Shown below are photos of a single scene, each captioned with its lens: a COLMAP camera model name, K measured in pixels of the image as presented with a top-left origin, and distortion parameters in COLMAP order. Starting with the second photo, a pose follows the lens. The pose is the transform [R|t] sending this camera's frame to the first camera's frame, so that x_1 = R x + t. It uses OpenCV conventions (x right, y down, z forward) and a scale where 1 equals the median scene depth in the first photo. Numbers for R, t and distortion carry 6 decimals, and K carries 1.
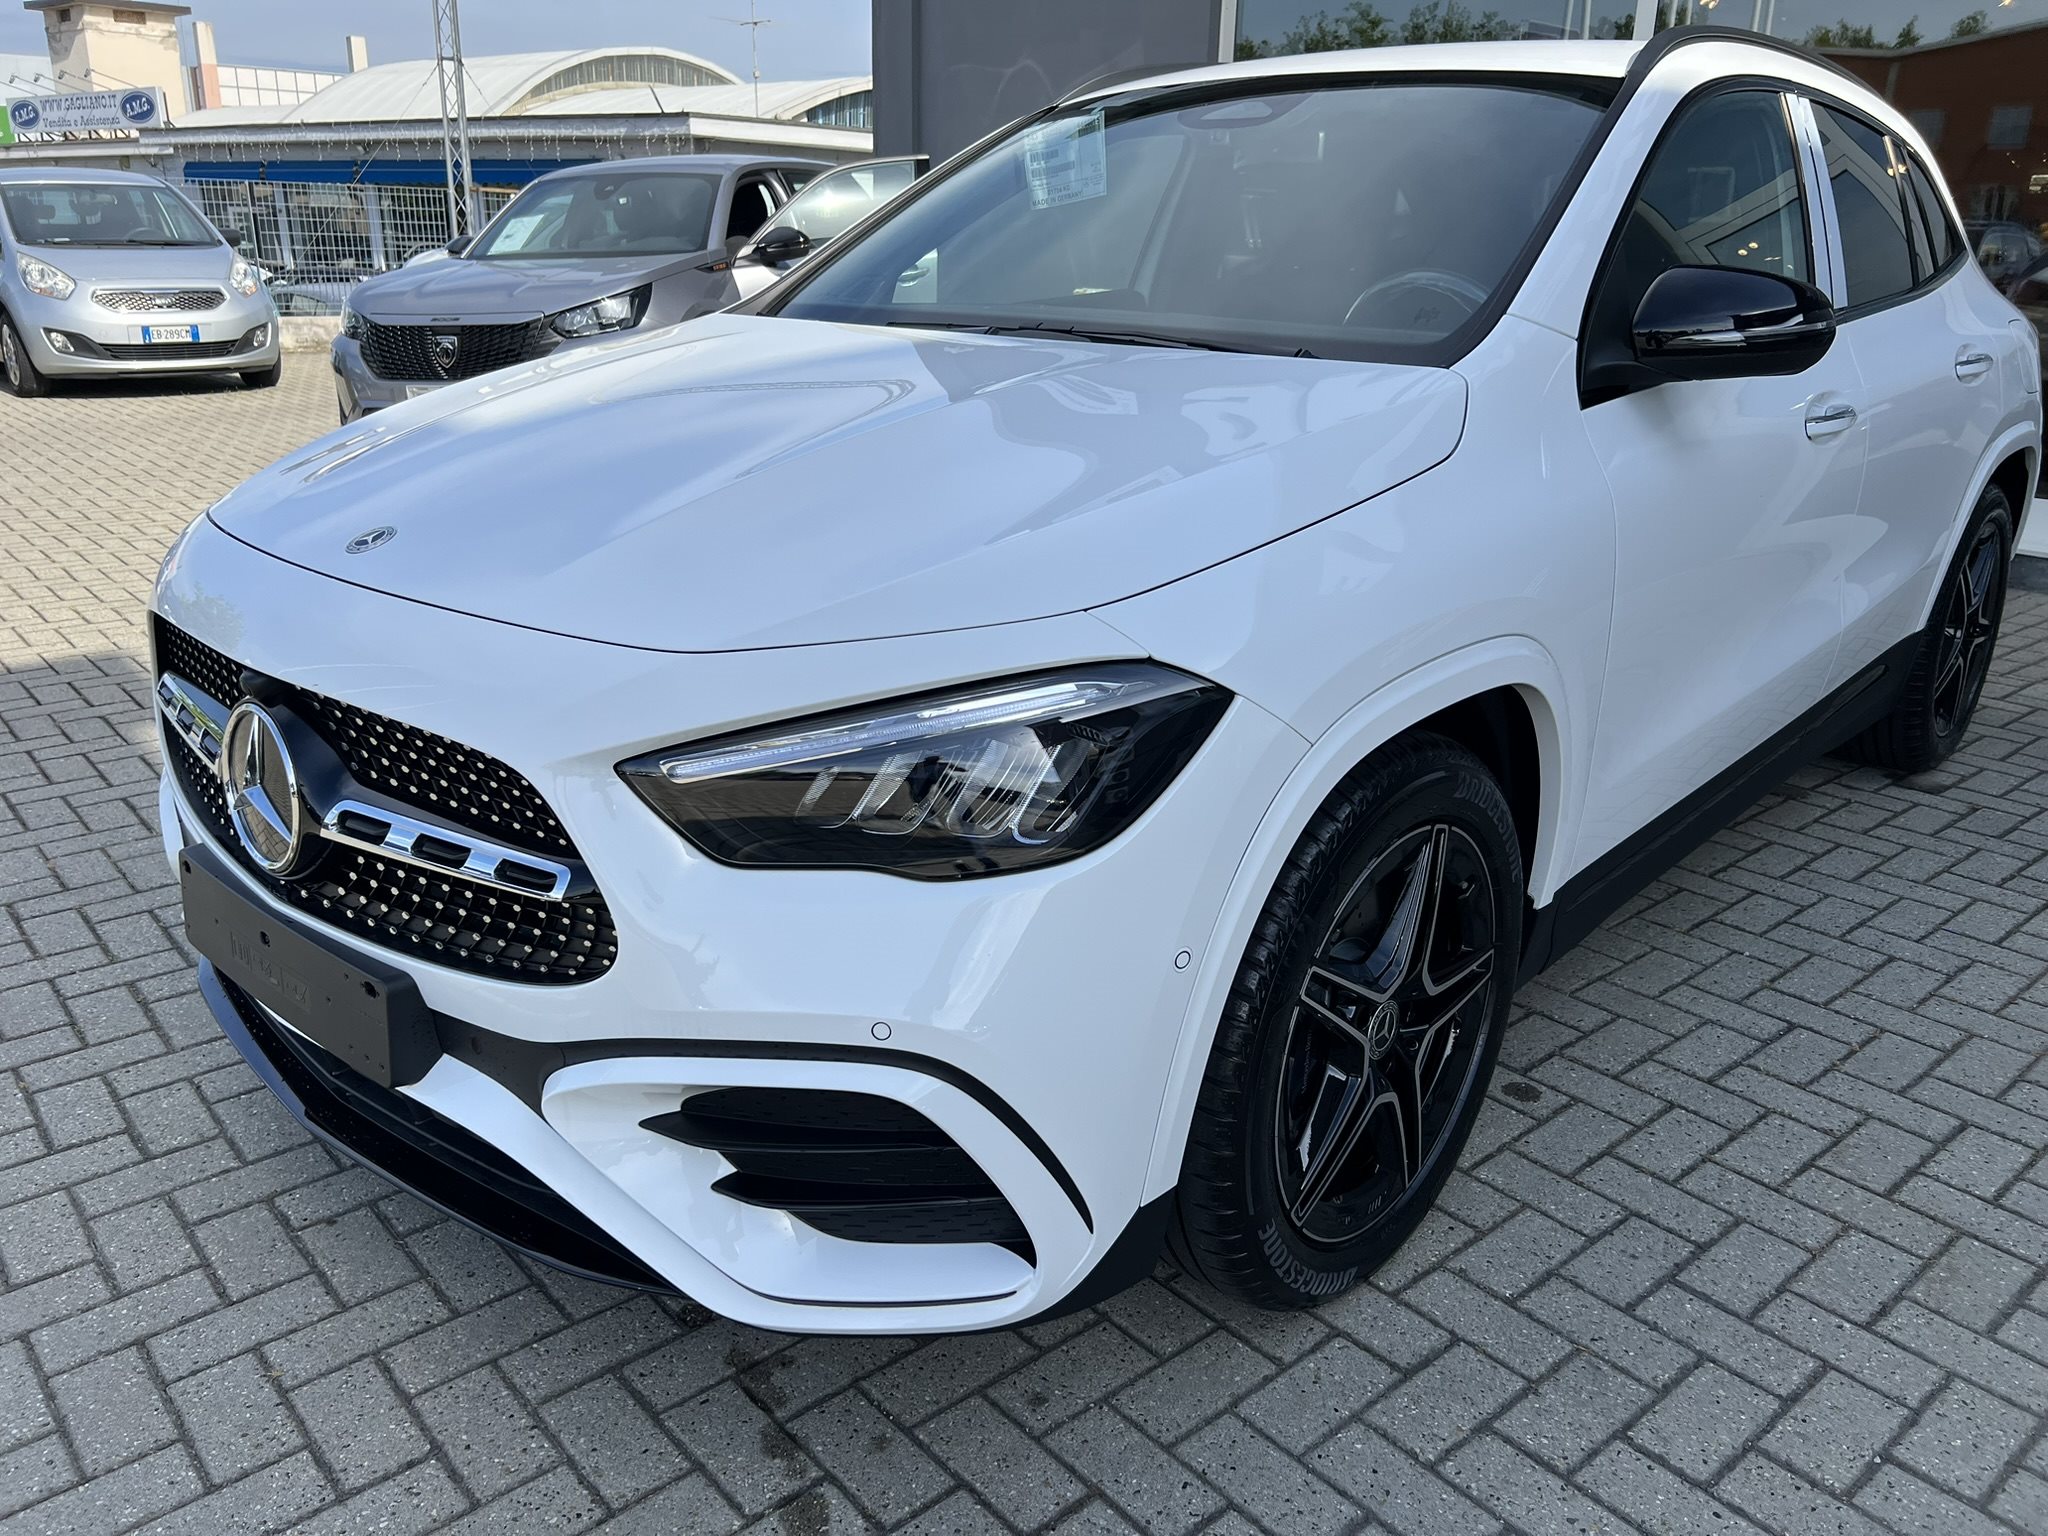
lens RADIAL K [[1519.3, 0, 1019.1], [0, 1519.3, 774.4], [0, 0, 1]] dist [0.043668, -0.046624]
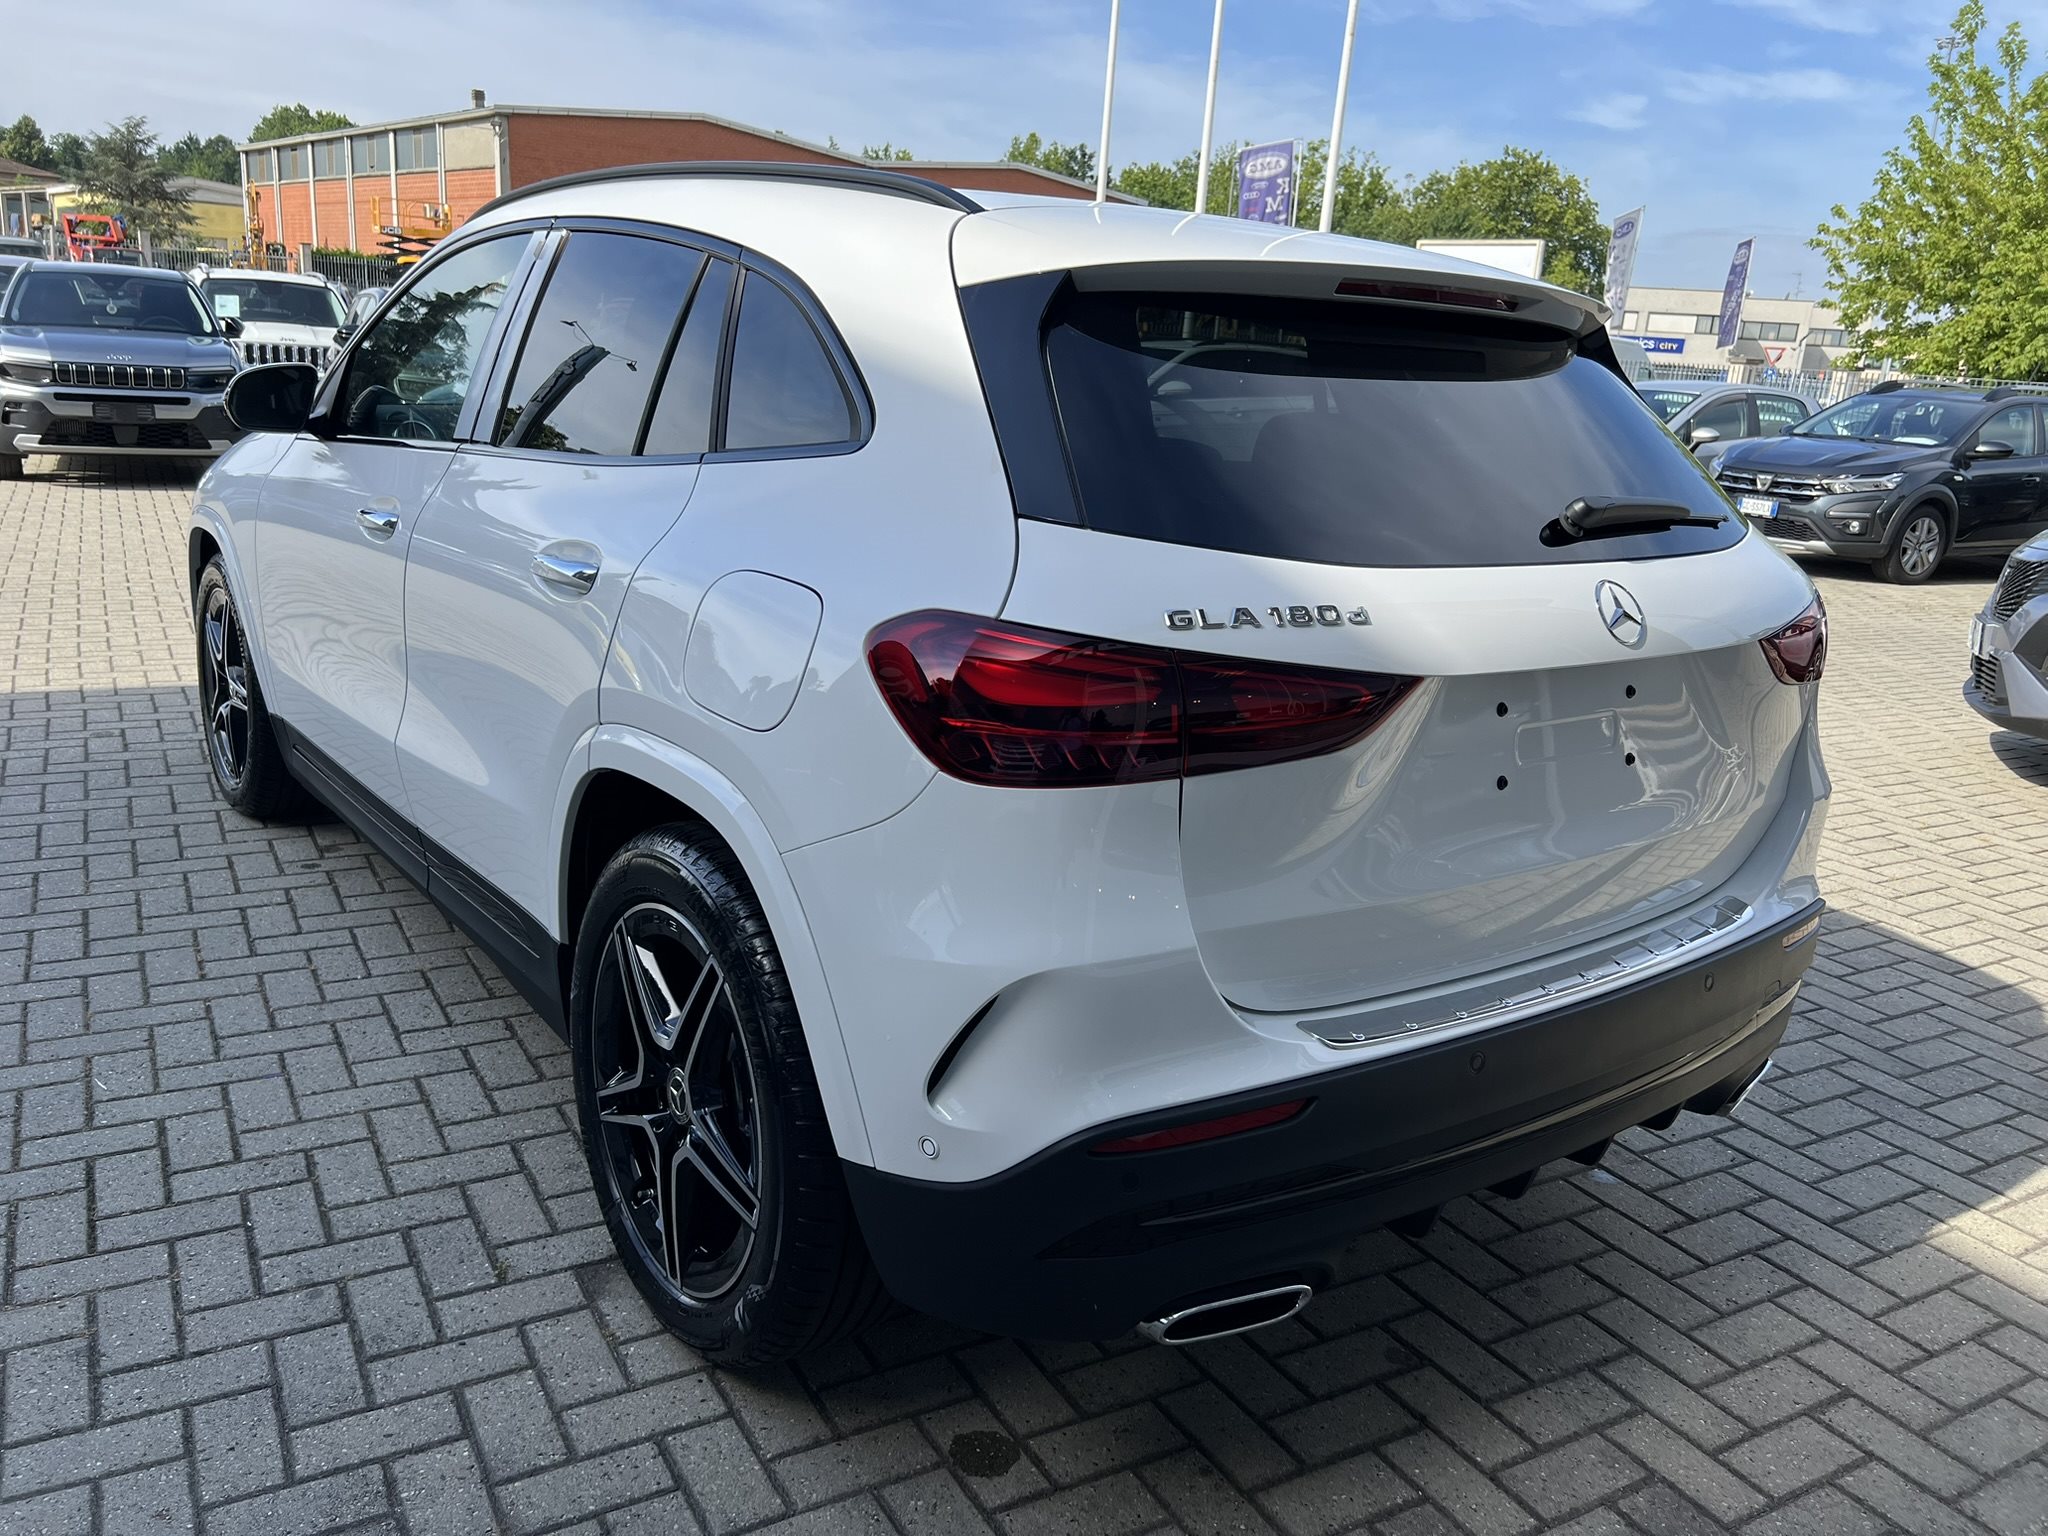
lens RADIAL K [[1519.3, 0, 1019.1], [0, 1519.3, 774.4], [0, 0, 1]] dist [0.043668, -0.046624]
pose [[-0.166106, 0.241860, -0.955988, 1.728771], [-0.398432, 0.870338, 0.289420, -0.639506], [0.902031, 0.428971, -0.048203, 1.723057]]
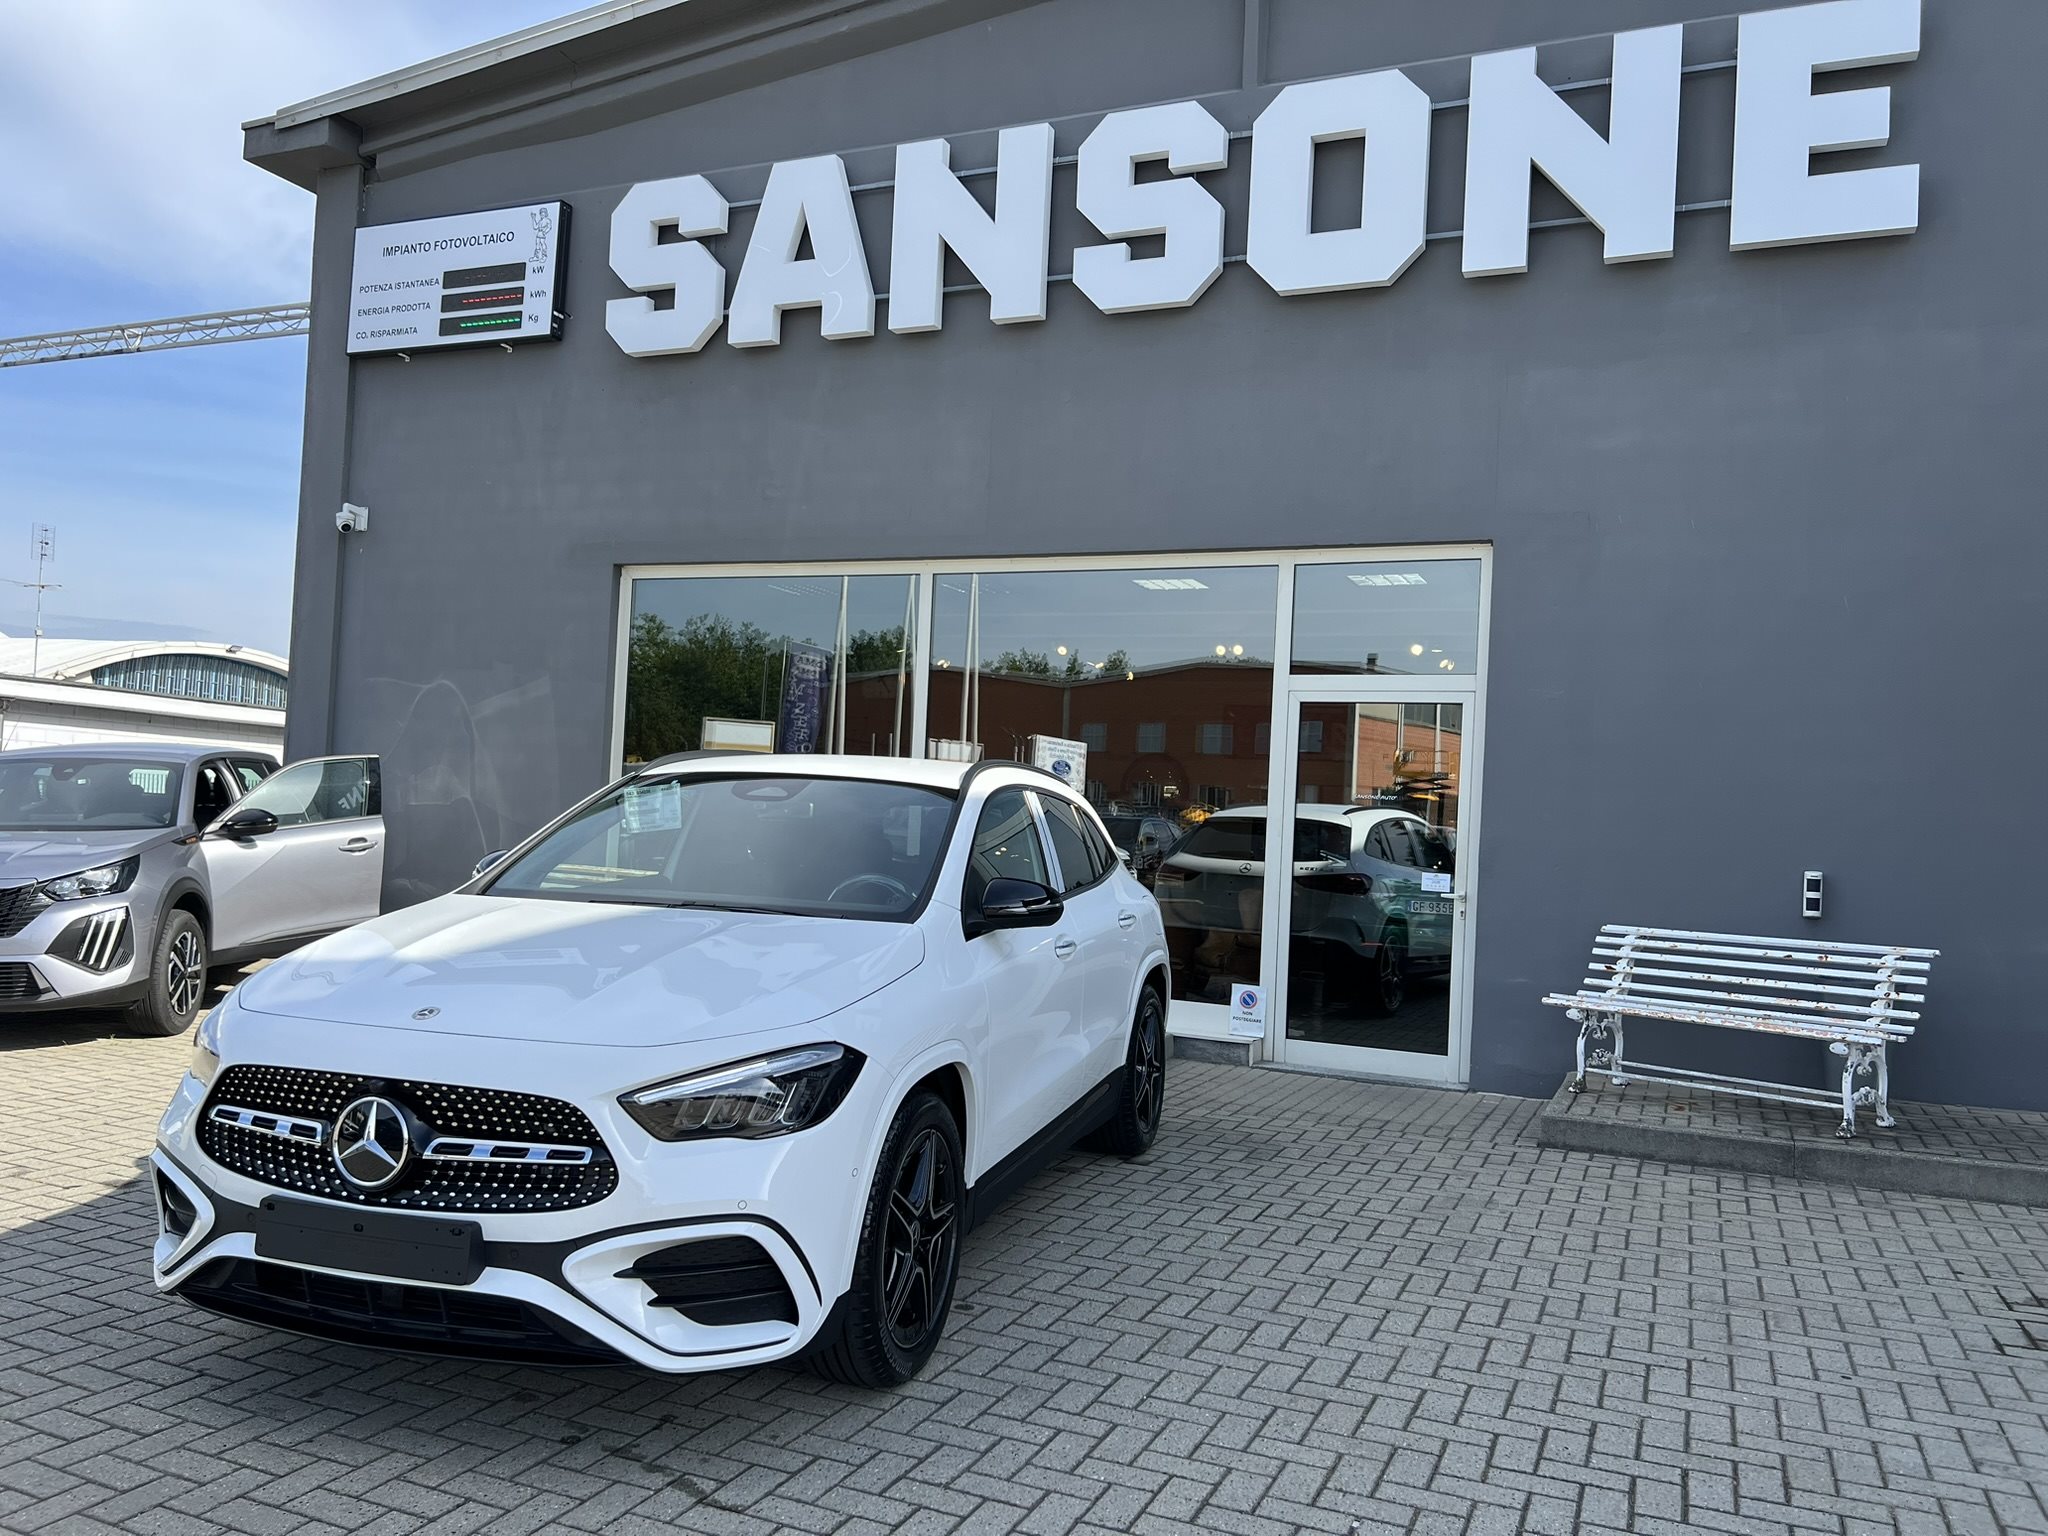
lens RADIAL K [[1519.3, 0, 1019.1], [0, 1519.3, 774.4], [0, 0, 1]] dist [0.043668, -0.046624]
pose [[0.899579, 0.037824, 0.435118, -0.438429], [0.116115, 0.939680, -0.321744, 0.206307], [-0.421041, 0.339958, 0.840924, -0.795178]]
